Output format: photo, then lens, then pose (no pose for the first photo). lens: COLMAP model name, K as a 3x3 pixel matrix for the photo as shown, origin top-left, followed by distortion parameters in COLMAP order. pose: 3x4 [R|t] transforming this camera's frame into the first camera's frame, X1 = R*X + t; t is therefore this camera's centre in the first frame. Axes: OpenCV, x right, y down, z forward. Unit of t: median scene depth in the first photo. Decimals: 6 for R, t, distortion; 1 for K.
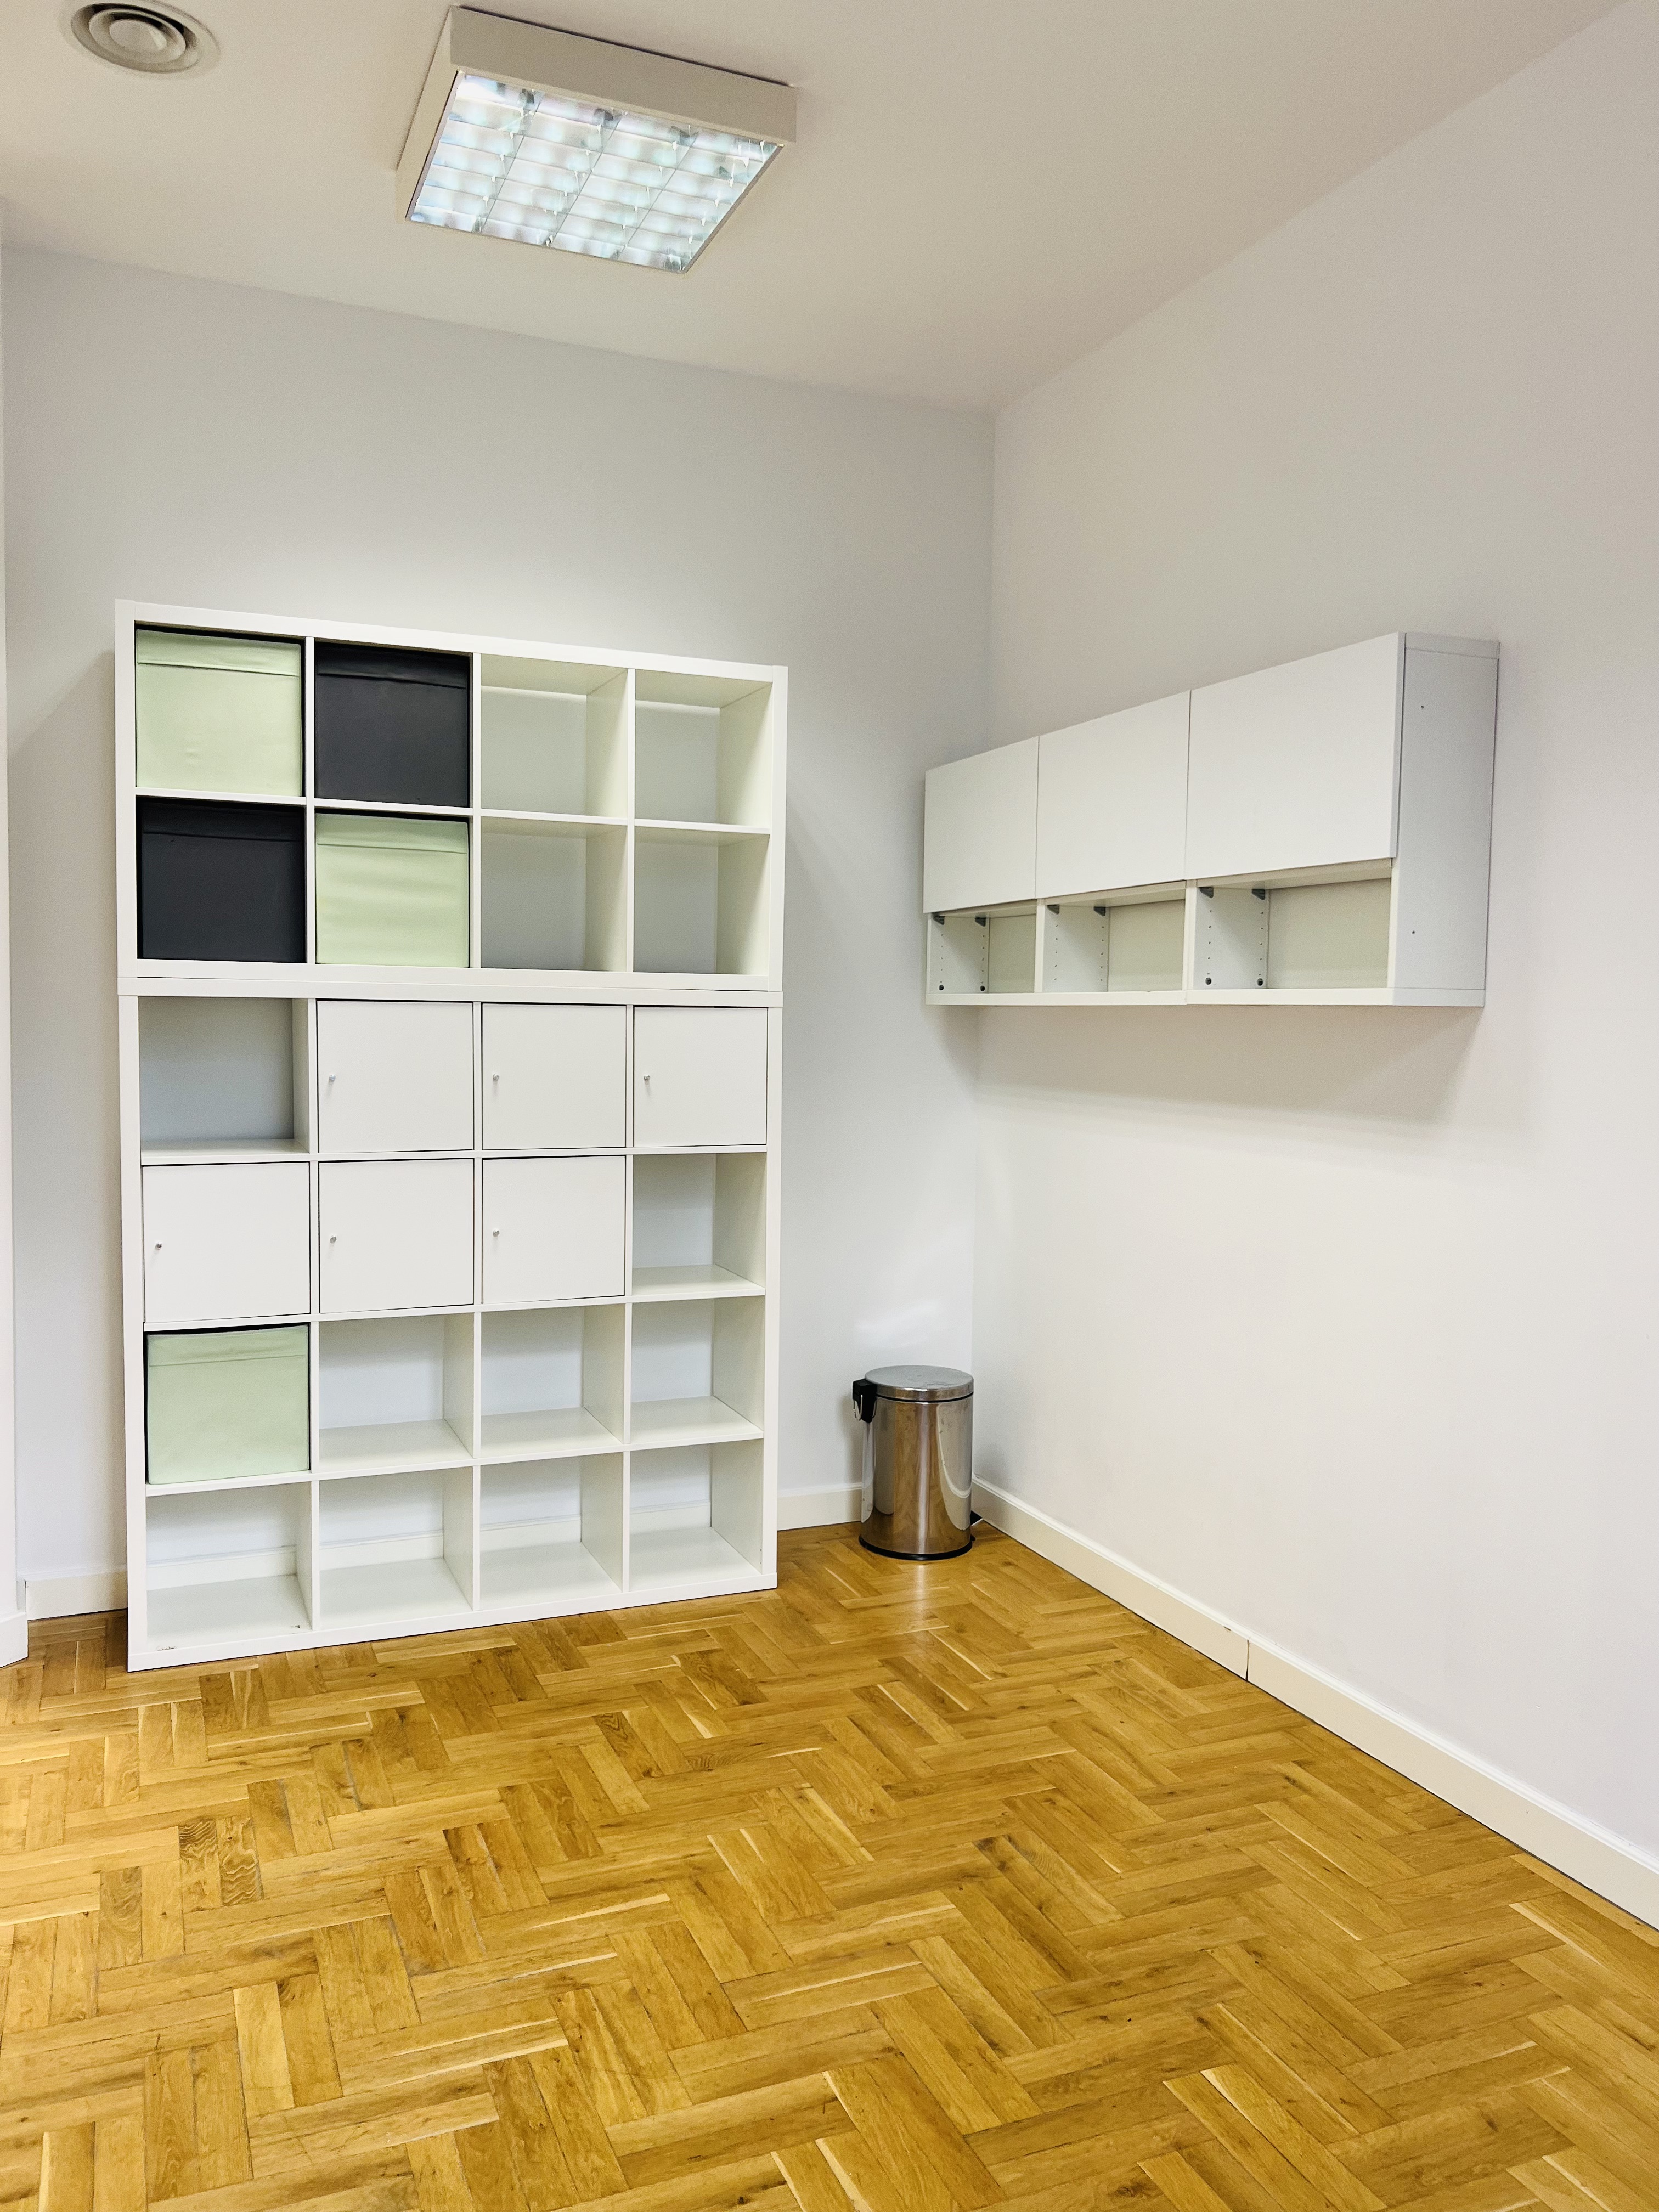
lens RADIAL K [[1652.4, 0, 827.3], [0, 1652.4, 1104.9], [0, 0, 1]] dist [0.052750, -0.054709]
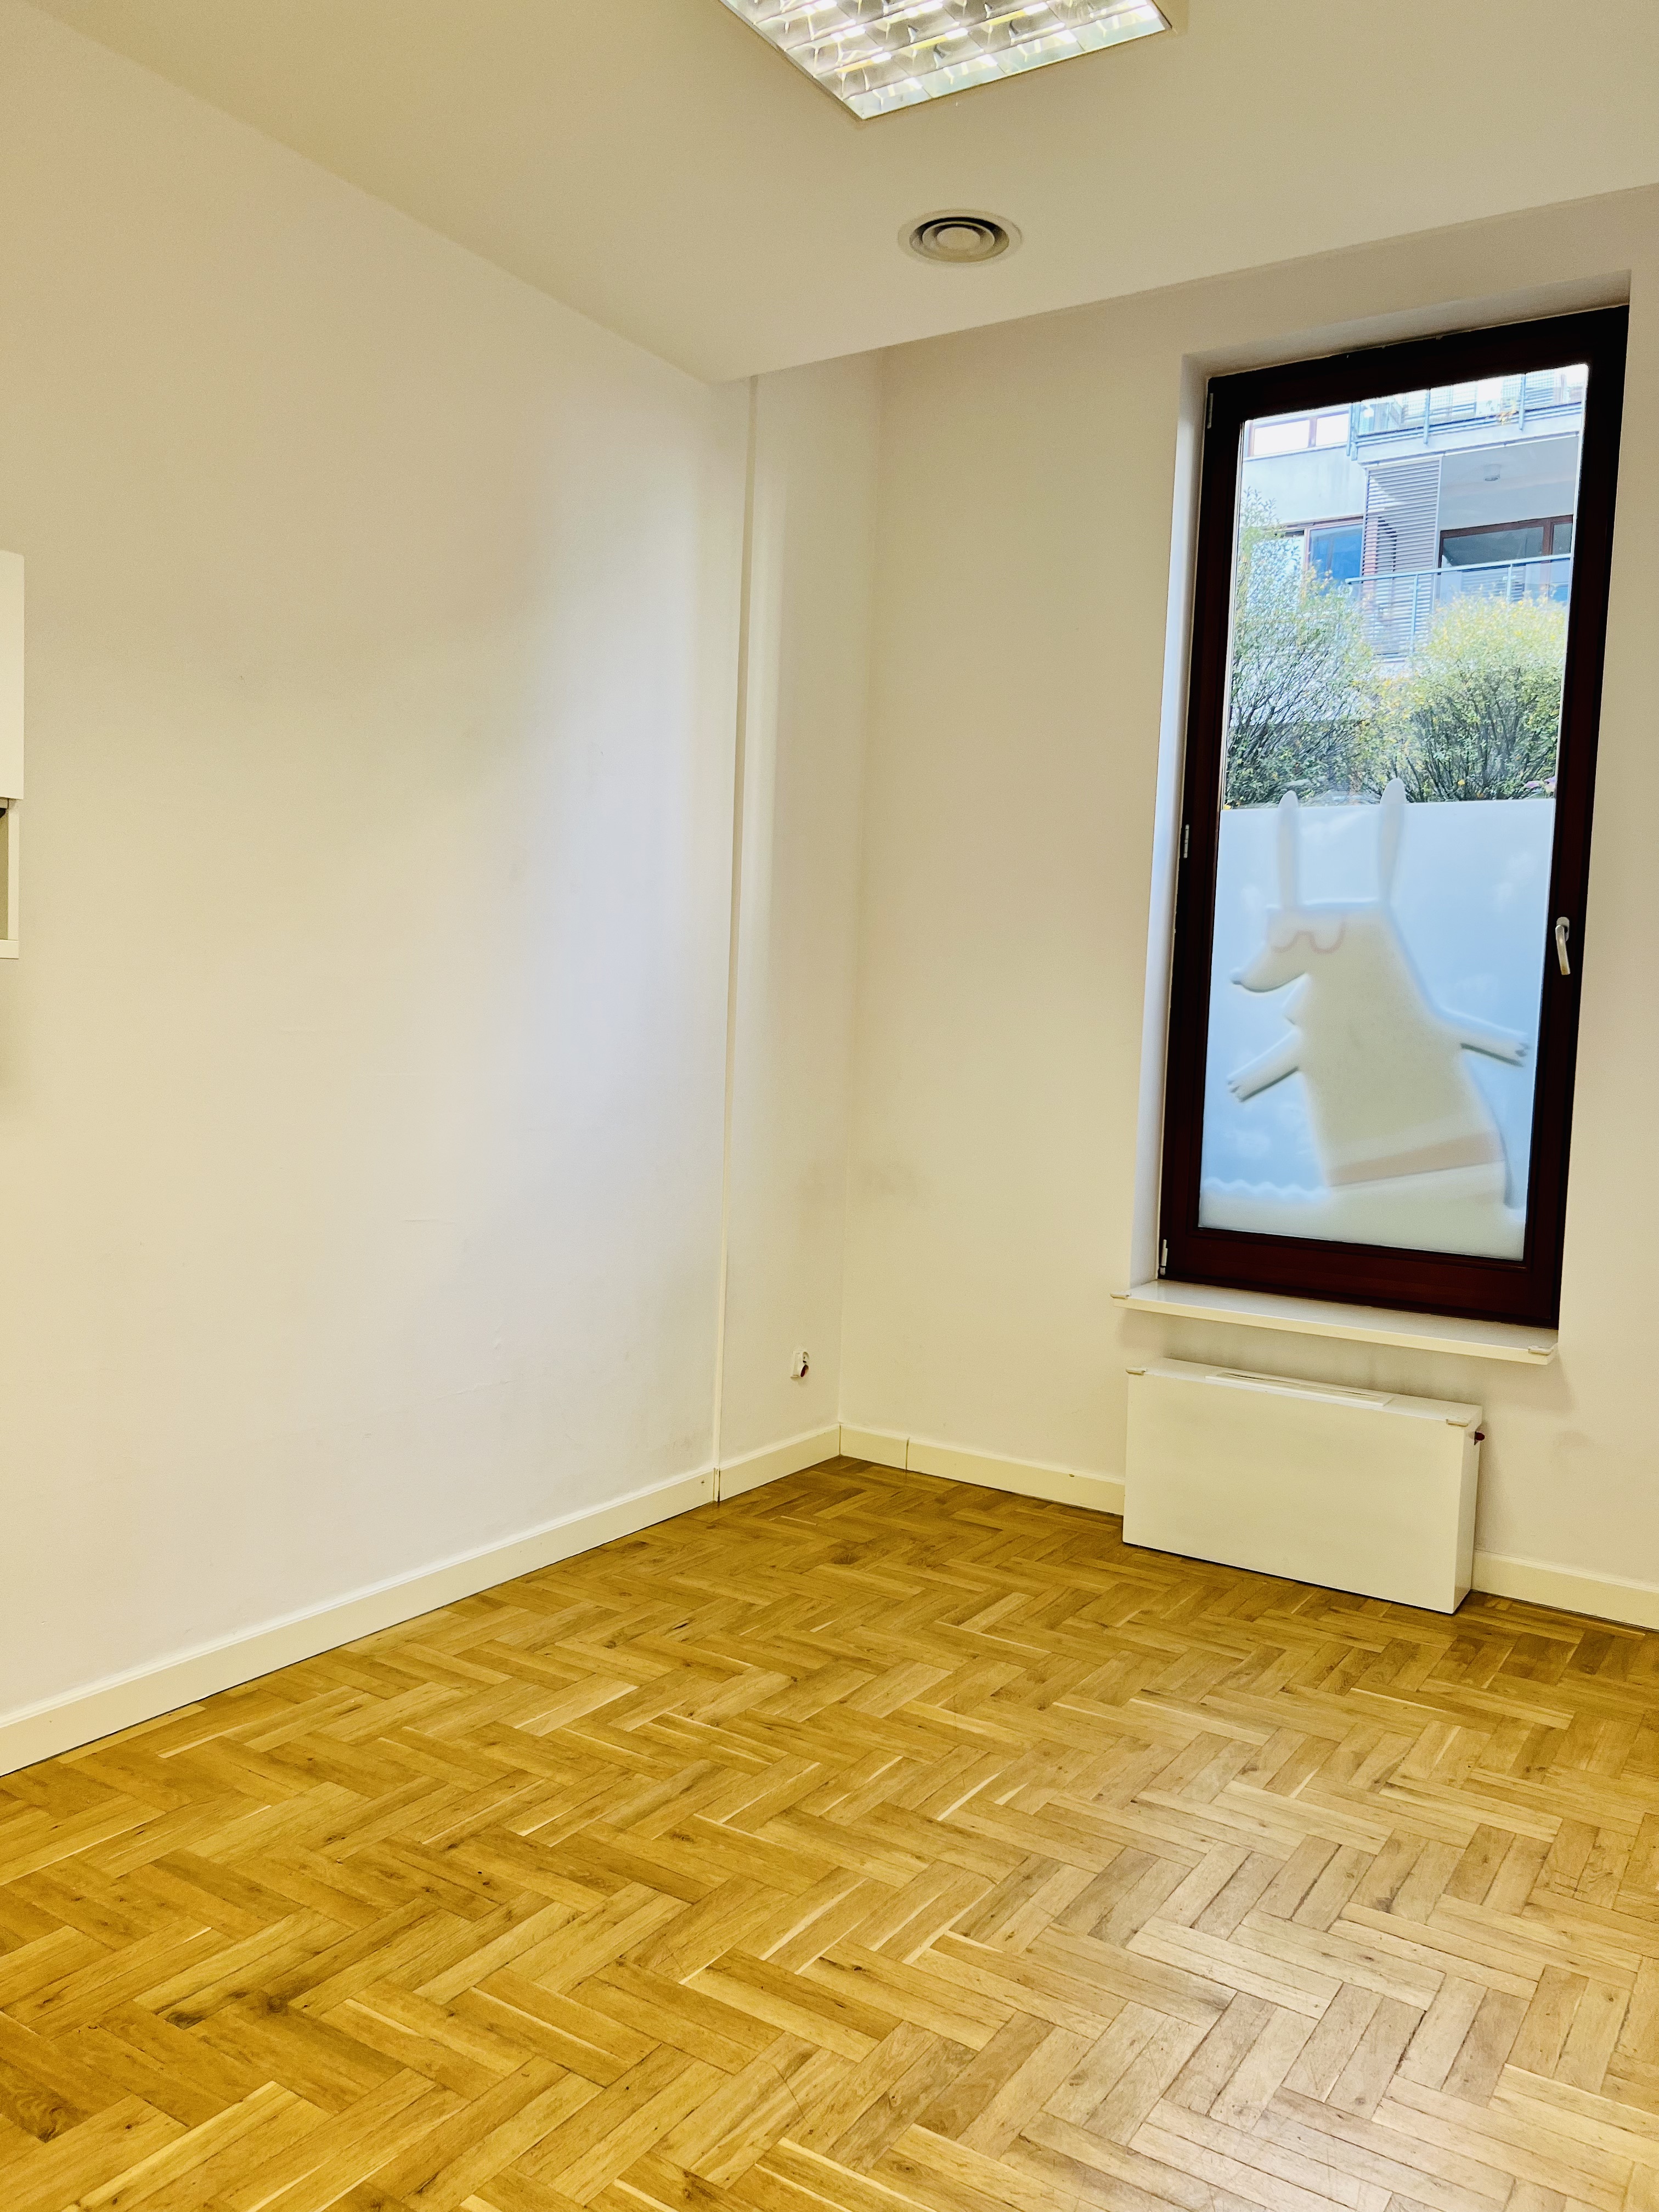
lens RADIAL K [[1652.4, 0, 830.2], [0, 1652.4, 1107.7], [0, 0, 1]] dist [0.052750, -0.054709]
pose [[-0.559723, -0.085133, 0.824295, -0.867535], [0.002899, 0.994502, 0.104681, -0.089992], [-0.828675, 0.060982, -0.556398, 1.443783]]
